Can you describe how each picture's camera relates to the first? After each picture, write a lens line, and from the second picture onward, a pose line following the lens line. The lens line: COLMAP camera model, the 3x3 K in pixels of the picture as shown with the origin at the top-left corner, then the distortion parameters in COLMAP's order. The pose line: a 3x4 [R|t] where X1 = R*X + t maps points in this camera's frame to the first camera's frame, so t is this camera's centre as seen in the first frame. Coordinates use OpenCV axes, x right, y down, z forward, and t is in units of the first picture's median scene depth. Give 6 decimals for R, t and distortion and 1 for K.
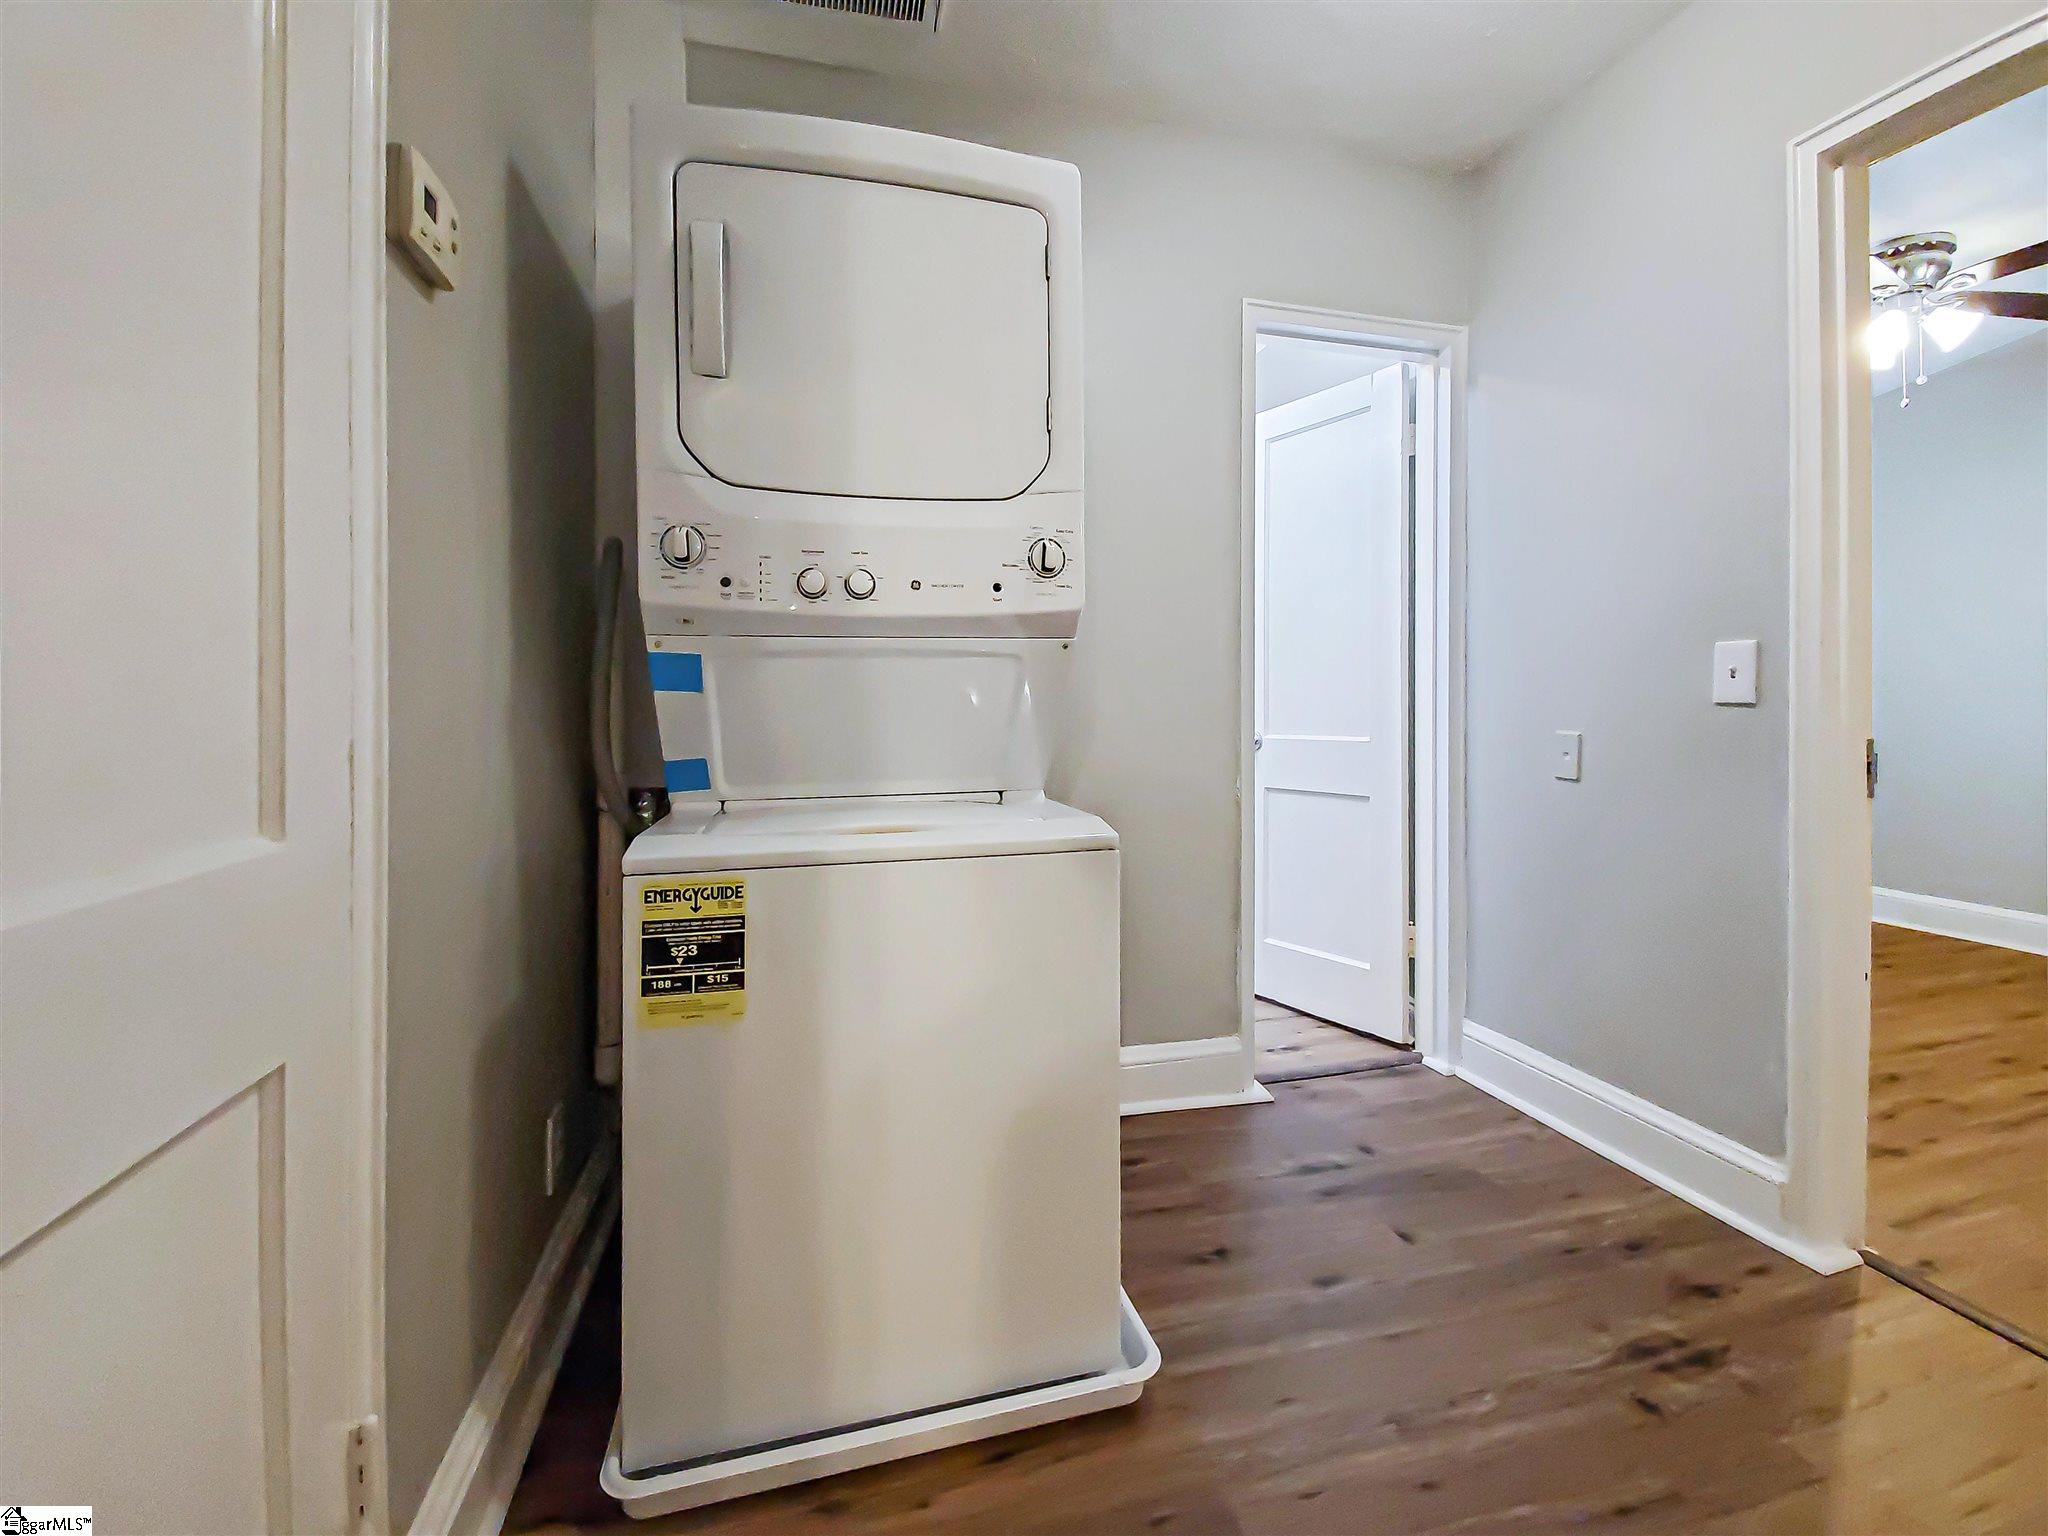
lens RADIAL K [[853.6, 0, 1014.5], [0, 853.6, 726.0], [0, 0, 1]] dist [0.002298, 0.000233]
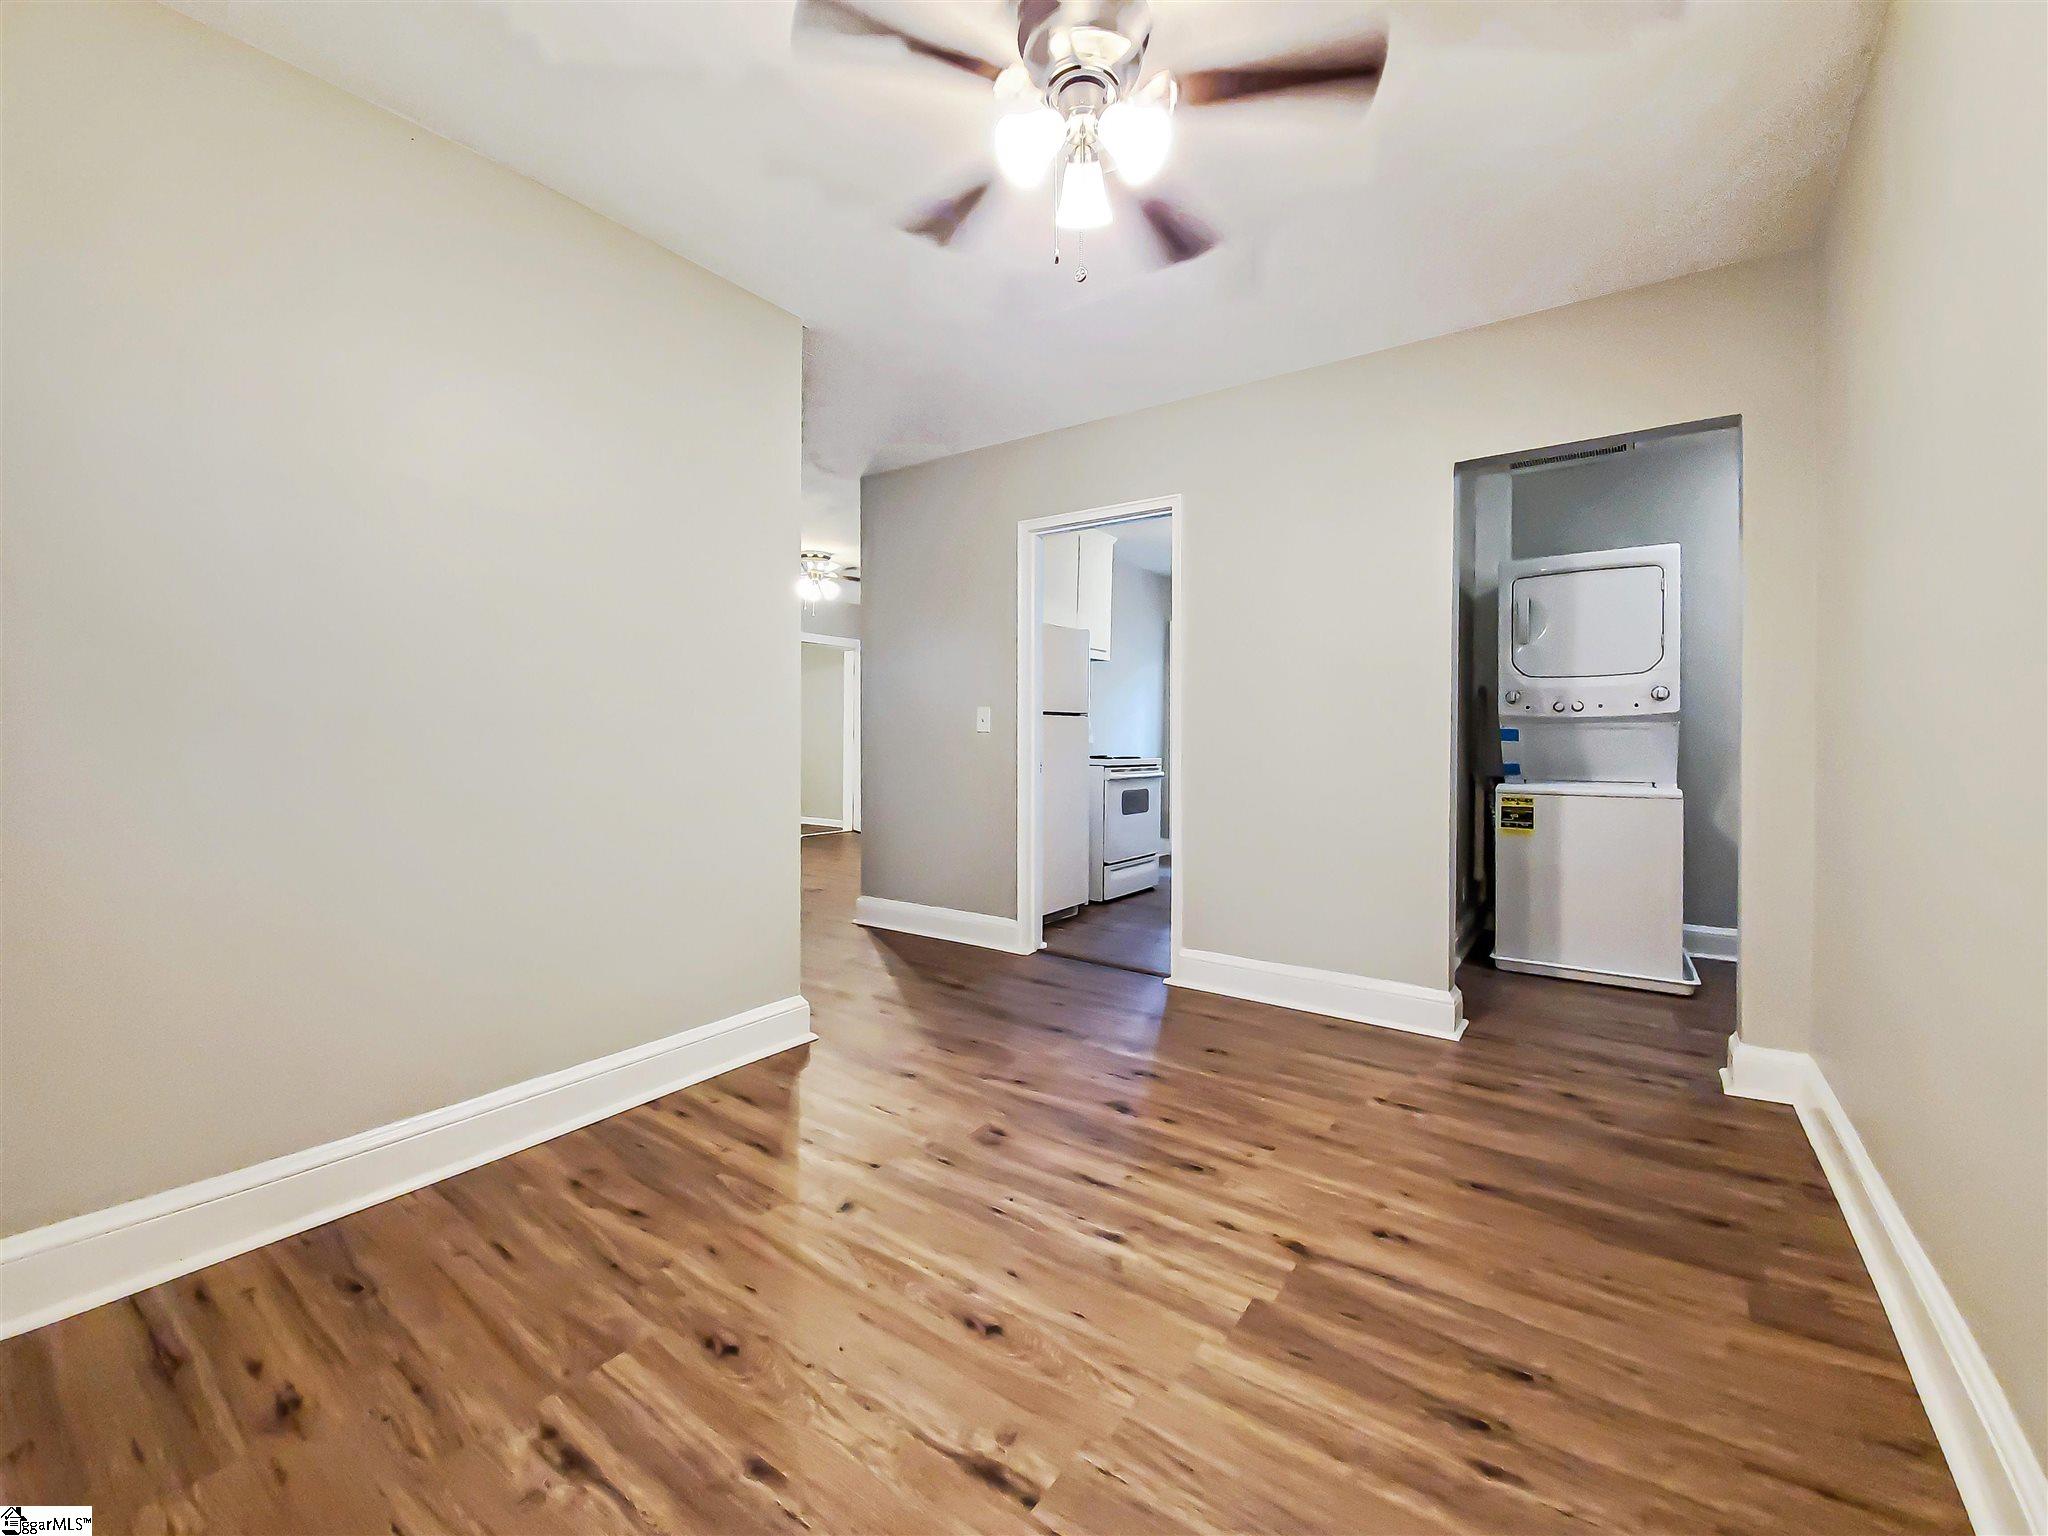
lens RADIAL K [[829.6, 0, 1021.7], [0, 829.6, 737.1], [0, 0, 1]] dist [0.001745, -0.000035]
pose [[0.660216, 0.005840, -0.751053, 0.741371], [-0.021923, 0.999694, -0.011498, 0.018780], [0.750756, 0.024056, 0.660142, -2.458966]]
